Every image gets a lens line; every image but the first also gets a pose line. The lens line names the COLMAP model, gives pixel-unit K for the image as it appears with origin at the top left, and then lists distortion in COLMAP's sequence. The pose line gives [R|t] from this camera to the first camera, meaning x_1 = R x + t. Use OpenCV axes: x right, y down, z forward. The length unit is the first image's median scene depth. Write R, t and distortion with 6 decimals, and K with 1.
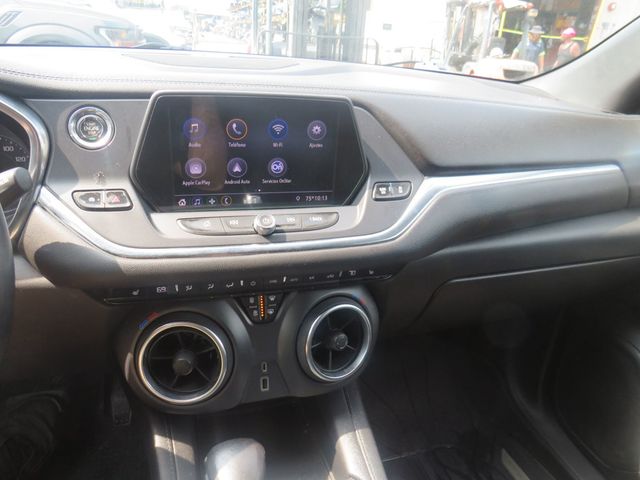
lens RADIAL K [[447.2, 0, 320.0], [0, 447.2, 240.0], [0, 0, 1]] dist [-0.033601, -0.004634]
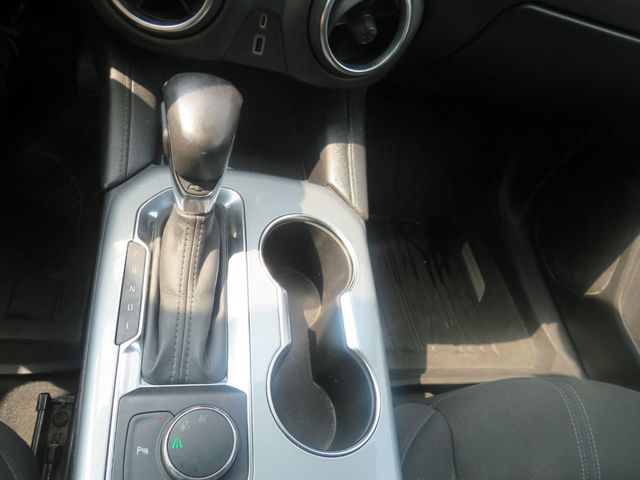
lens RADIAL K [[447.2, 0, 320.0], [0, 447.2, 240.0], [0, 0, 1]] dist [-0.033601, -0.004634]
pose [[0.957845, 0.273179, 0.088912, 0.002703], [-0.283664, 0.850361, 0.443193, 0.238213], [0.045464, -0.449732, 0.892006, 0.157727]]
